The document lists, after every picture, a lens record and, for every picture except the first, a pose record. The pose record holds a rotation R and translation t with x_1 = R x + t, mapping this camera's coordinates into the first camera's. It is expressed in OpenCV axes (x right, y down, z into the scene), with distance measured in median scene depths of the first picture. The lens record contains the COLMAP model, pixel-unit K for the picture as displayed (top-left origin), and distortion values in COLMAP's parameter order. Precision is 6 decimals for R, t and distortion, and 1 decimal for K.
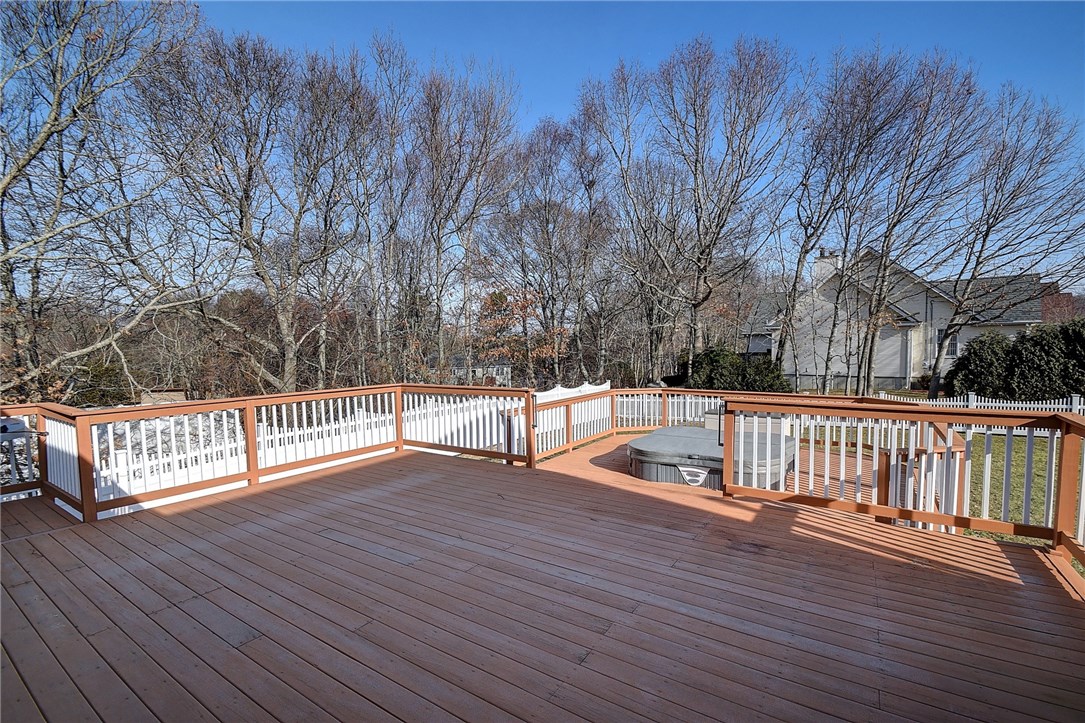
lens RADIAL K [[488.5, 0, 538.6], [0, 488.5, 364.9], [0, 0, 1]] dist [-0.001329, -0.005113]
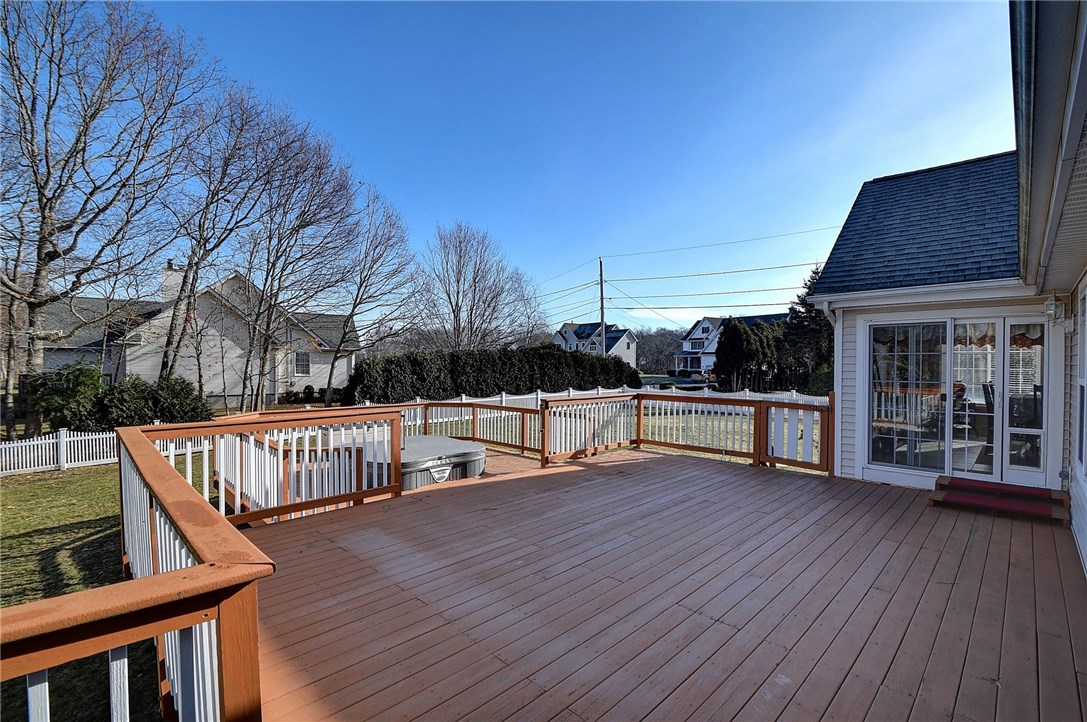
lens RADIAL K [[489.4, 0, 548.8], [0, 489.4, 365.7], [0, 0, 1]] dist [-0.001329, -0.005113]
pose [[0.178025, 0.010658, 0.983968, -0.373685], [0.028057, 0.999480, -0.015903, -0.005165], [-0.983626, 0.030439, 0.177633, 0.236676]]
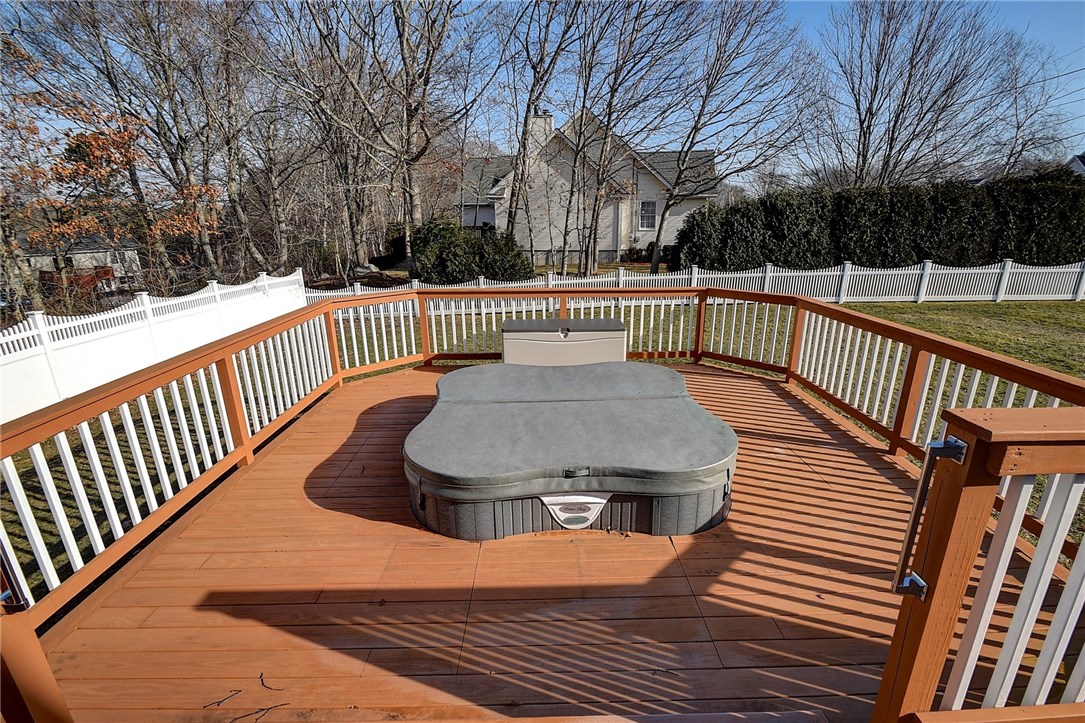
lens RADIAL K [[488.5, 0, 552.9], [0, 488.5, 370.2], [0, 0, 1]] dist [-0.001329, -0.005113]
pose [[0.810754, -0.170201, 0.560098, 0.032829], [0.020295, 0.964396, 0.263681, -0.006754], [-0.585036, -0.202413, 0.785342, 0.313481]]
